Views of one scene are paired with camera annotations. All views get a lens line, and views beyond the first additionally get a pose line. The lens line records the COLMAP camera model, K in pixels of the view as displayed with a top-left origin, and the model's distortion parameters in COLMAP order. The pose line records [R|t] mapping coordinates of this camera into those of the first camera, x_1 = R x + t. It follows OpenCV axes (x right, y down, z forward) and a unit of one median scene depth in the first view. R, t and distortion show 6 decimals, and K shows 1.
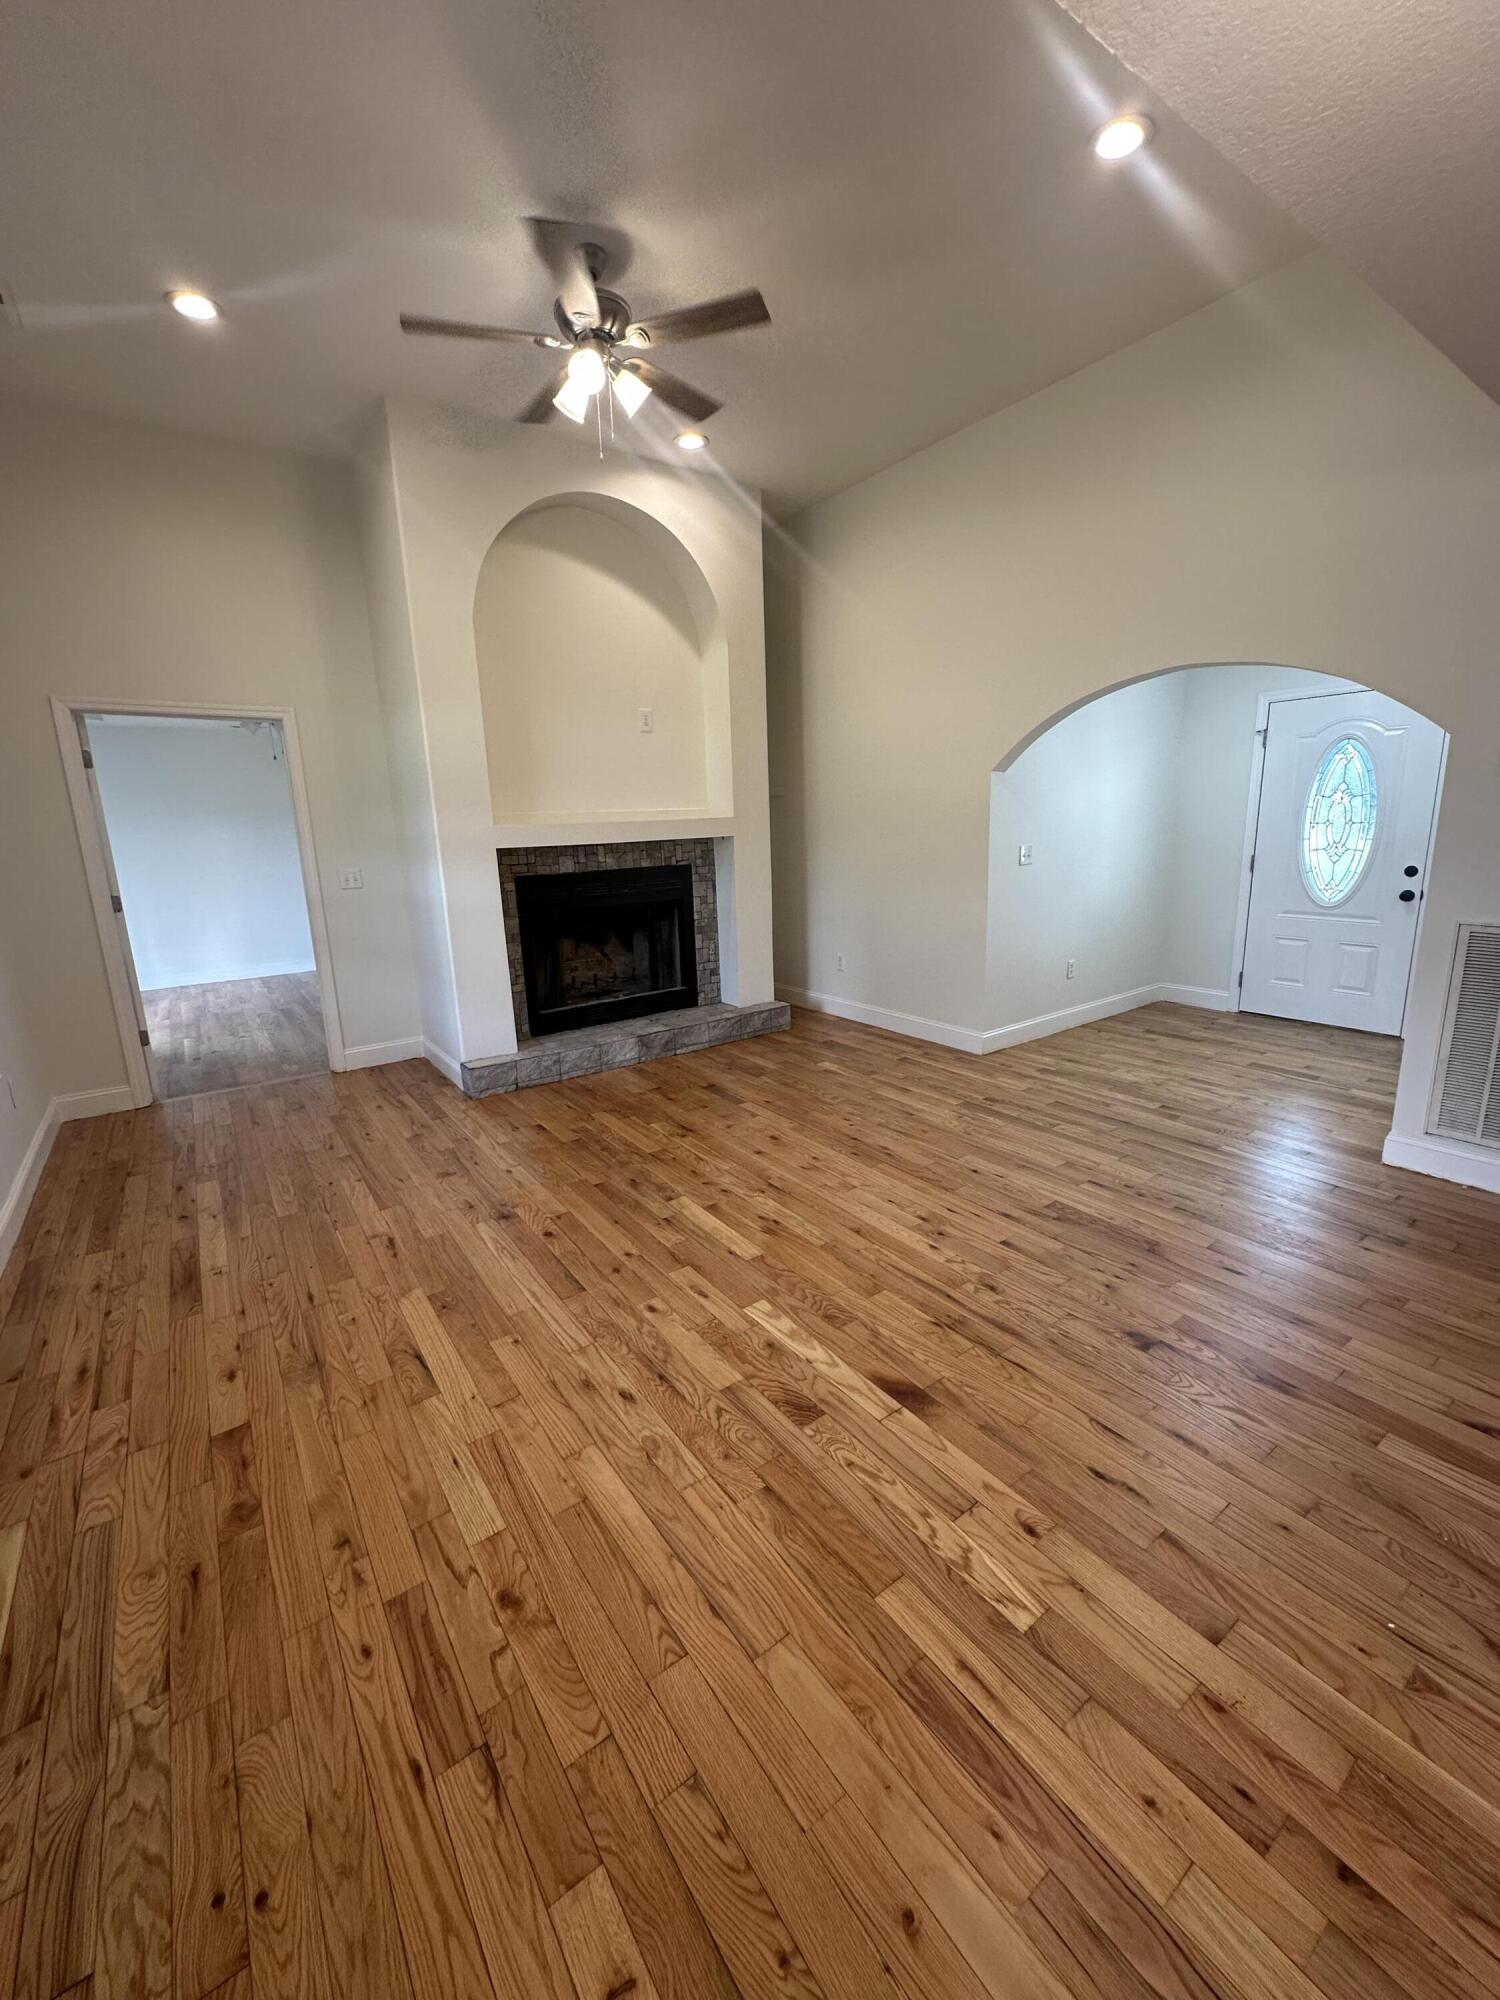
lens RADIAL K [[800.0, 0, 754.7], [0, 800.0, 989.3], [0, 0, 1]] dist [0.000002, -0.000604]
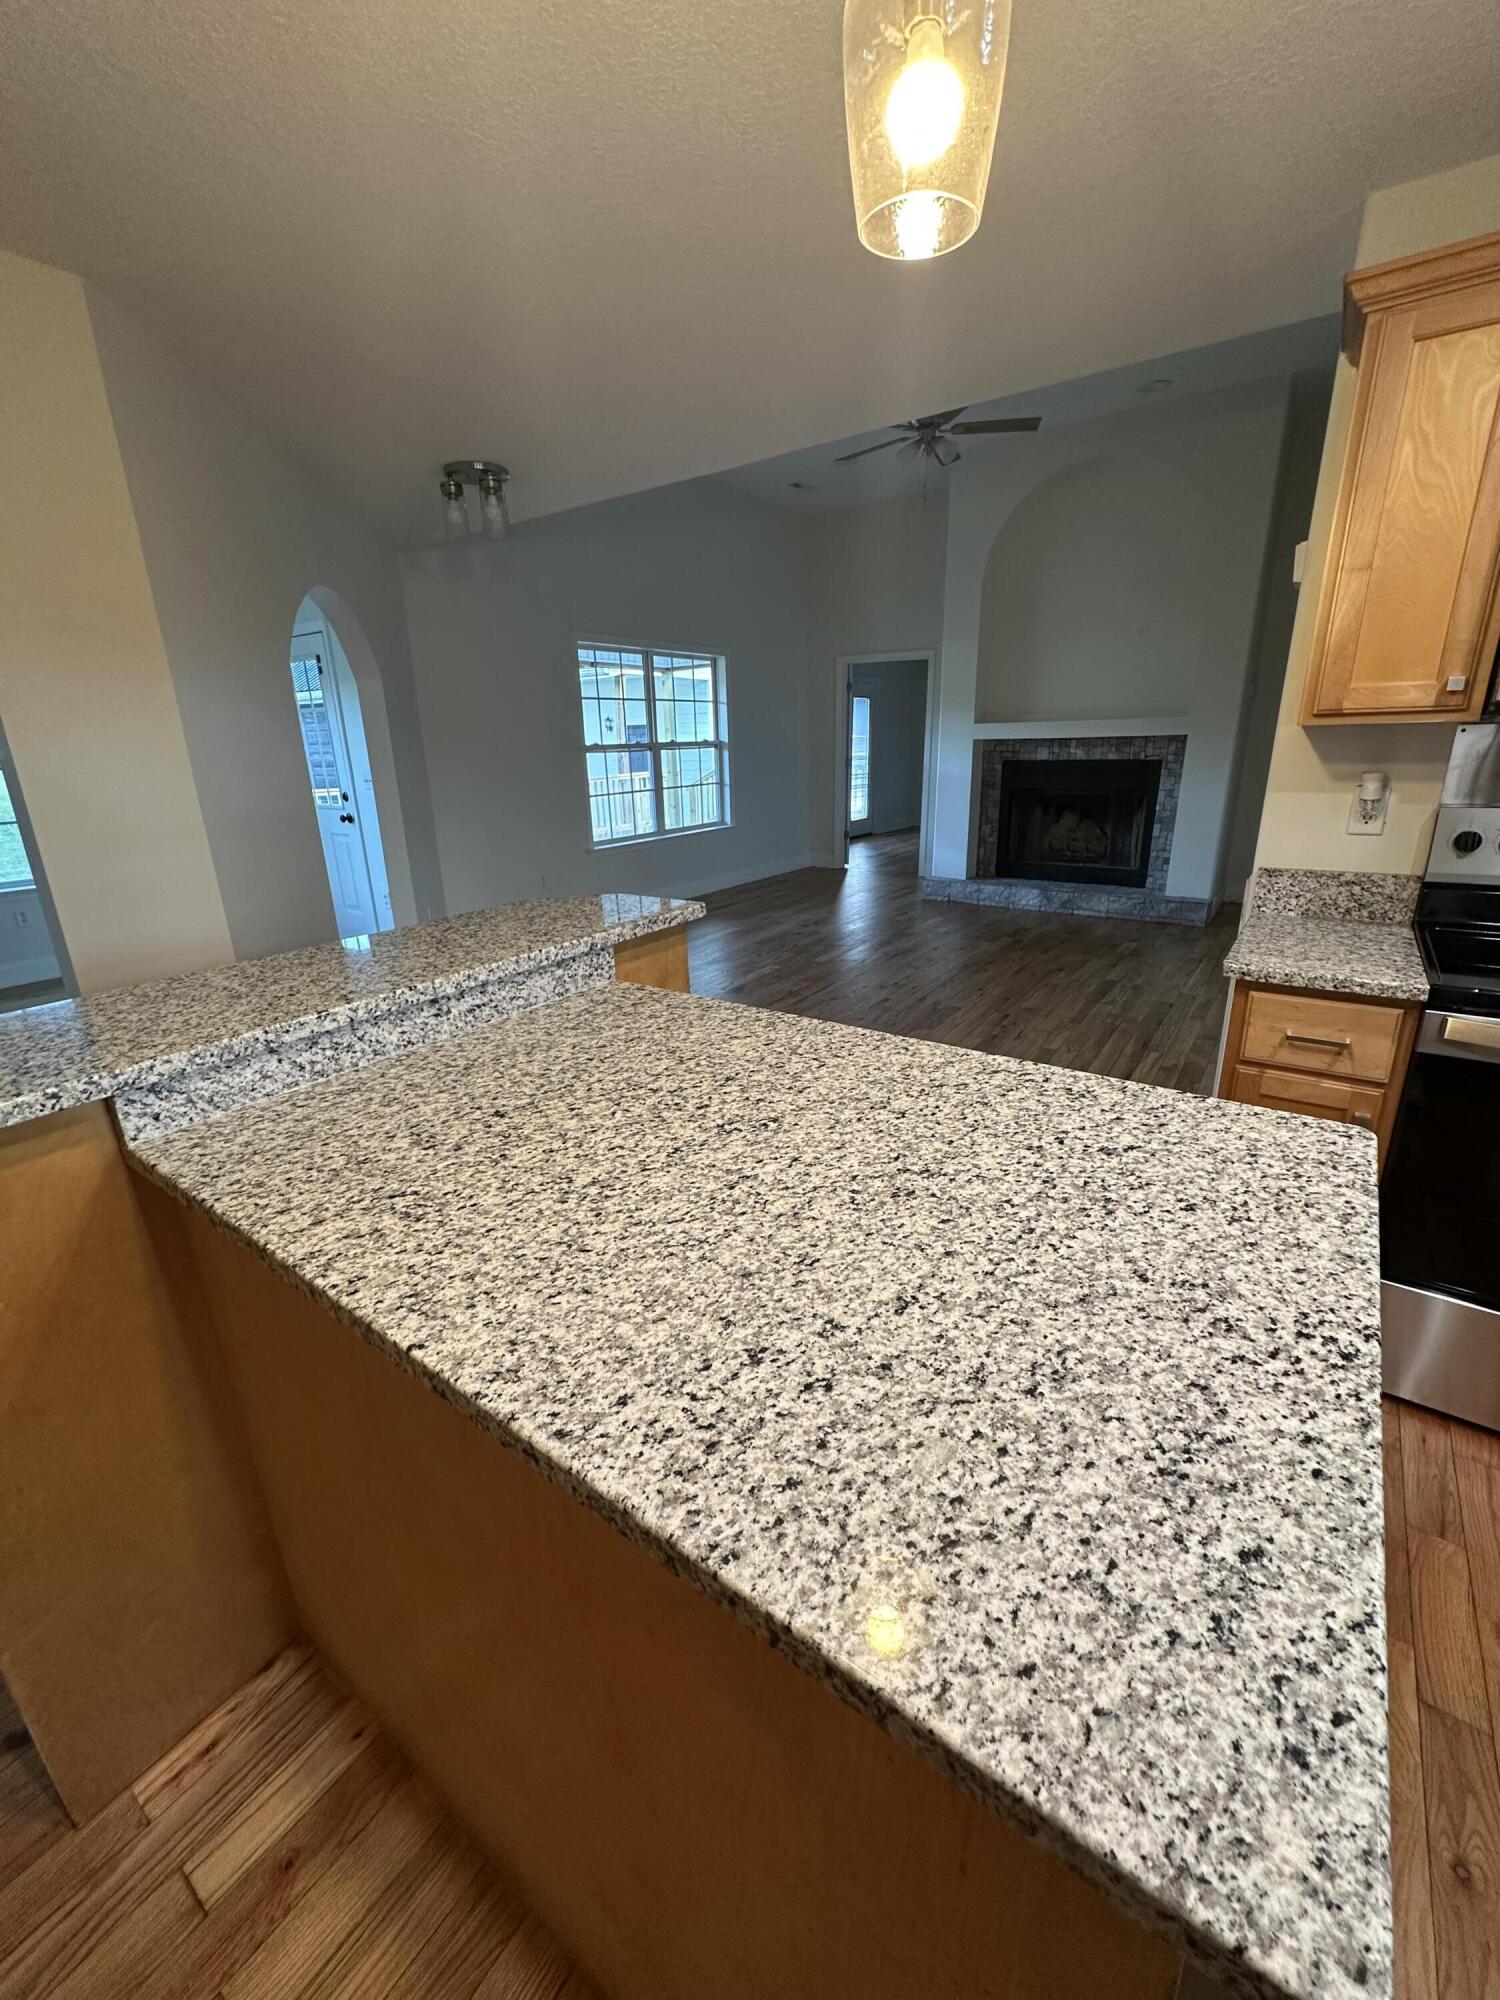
lens RADIAL K [[800.0, 0, 763.4], [0, 800.0, 1005.0], [0, 0, 1]] dist [0.000002, -0.000604]
pose [[0.334313, 0.319474, -0.886663, 0.870568], [-0.187869, 0.944503, 0.269480, -0.029582], [0.923548, 0.076486, 0.375779, 0.092112]]
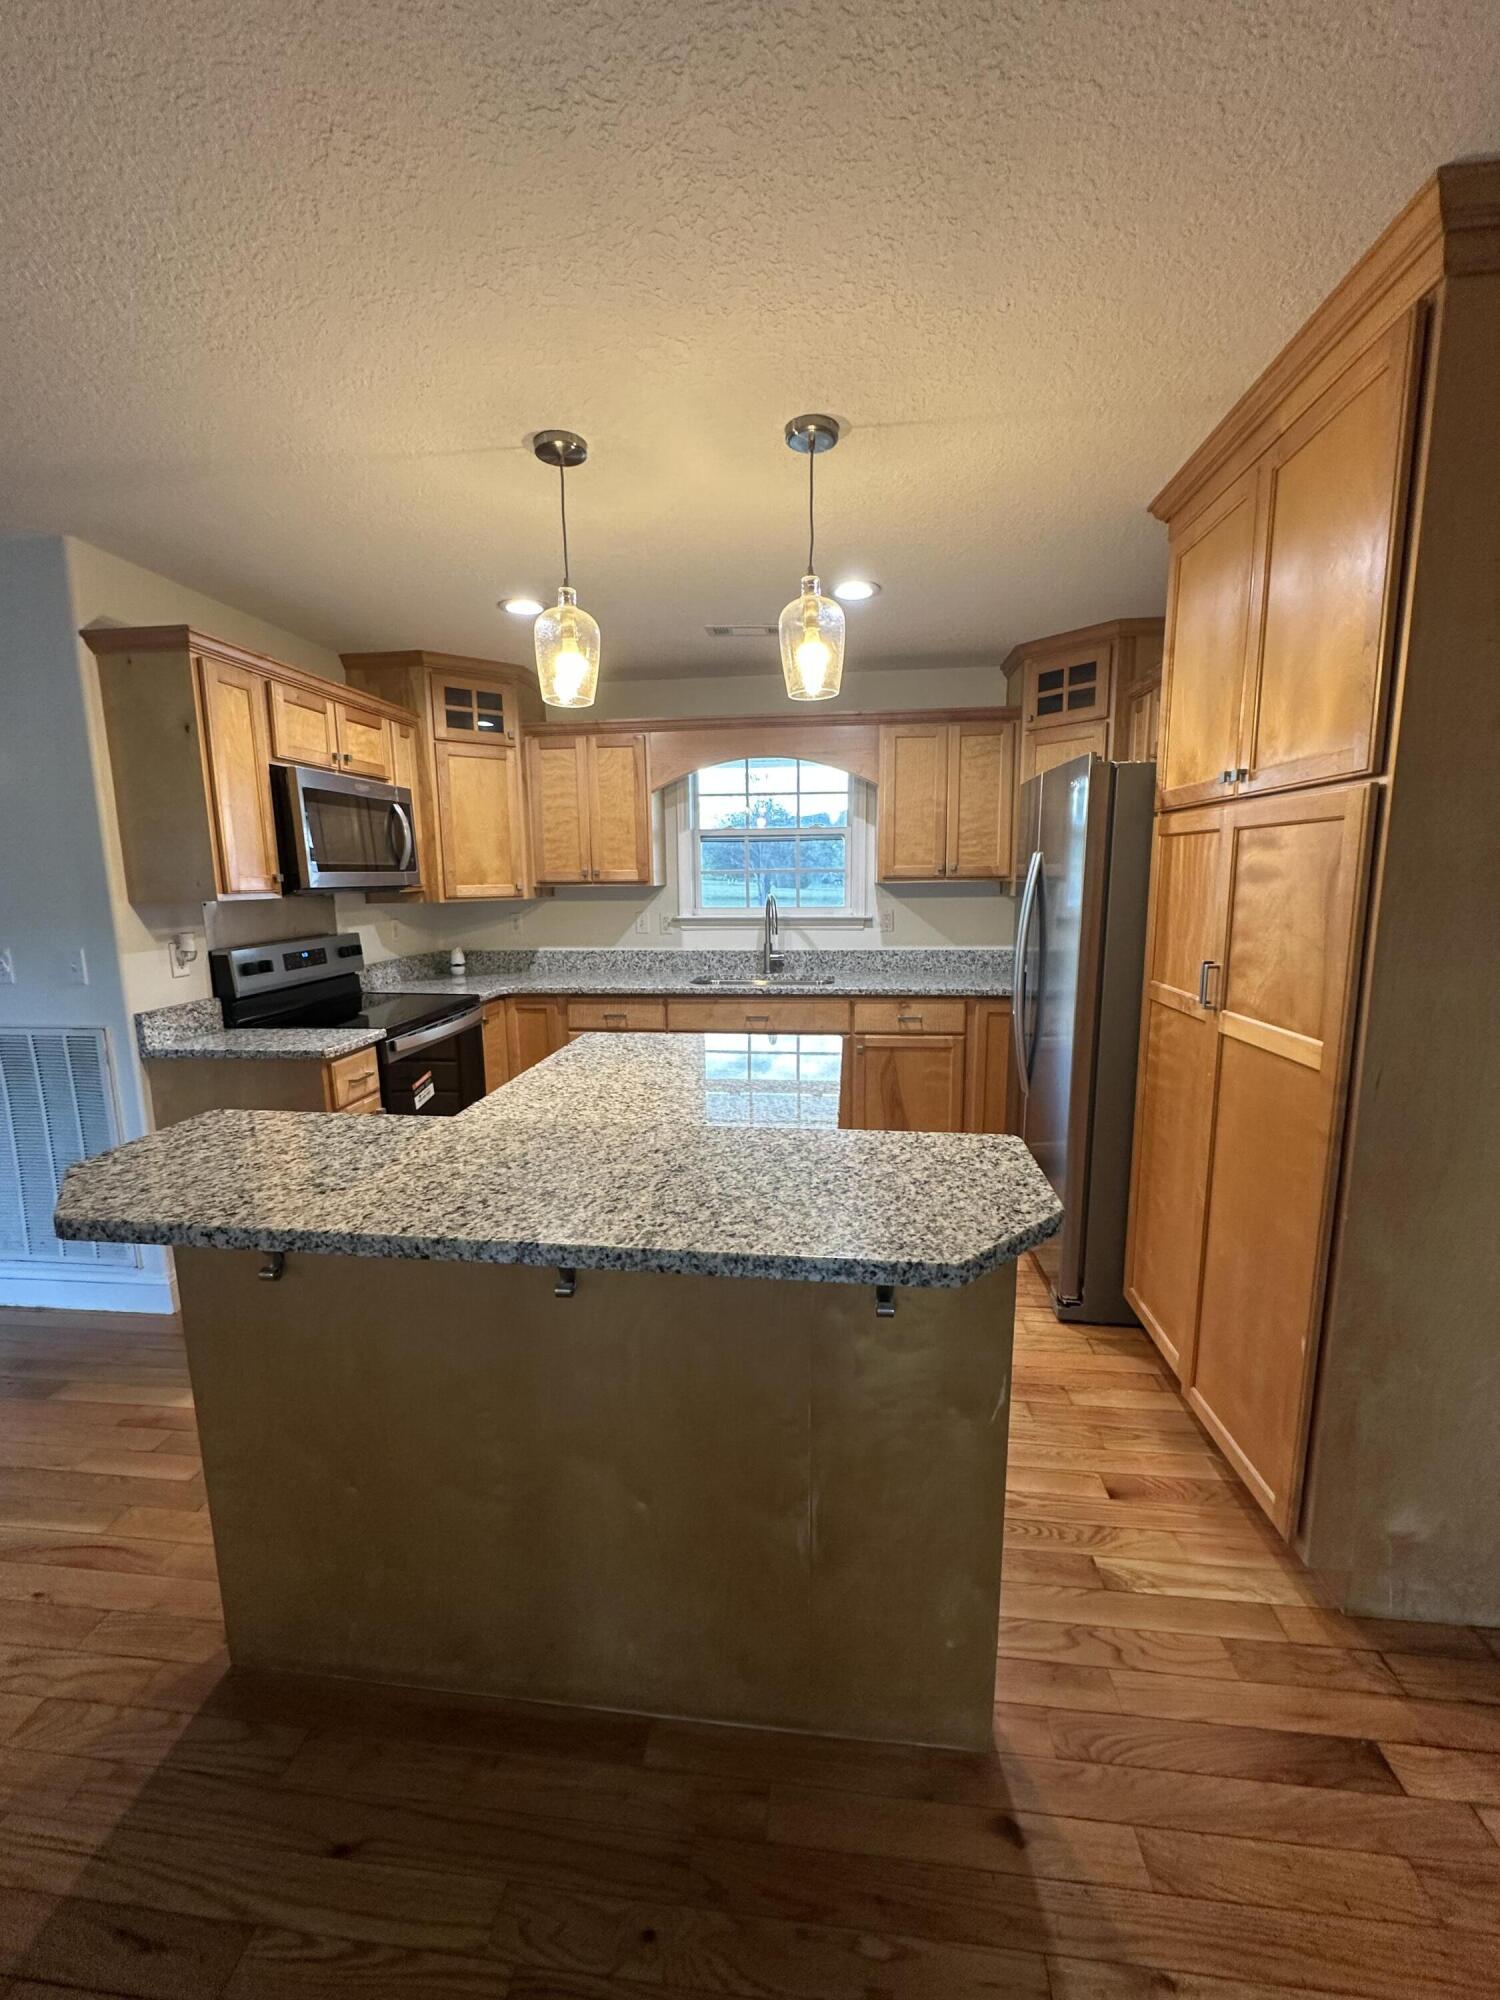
lens RADIAL K [[800.0, 0, 744.9], [0, 800.0, 999.3], [0, 0, 1]] dist [0.000002, -0.000604]
pose [[0.669483, -0.089780, 0.737382, -0.394410], [0.148784, 0.988760, -0.014698, 0.125834], [-0.727775, 0.119551, 0.675316, -0.597781]]
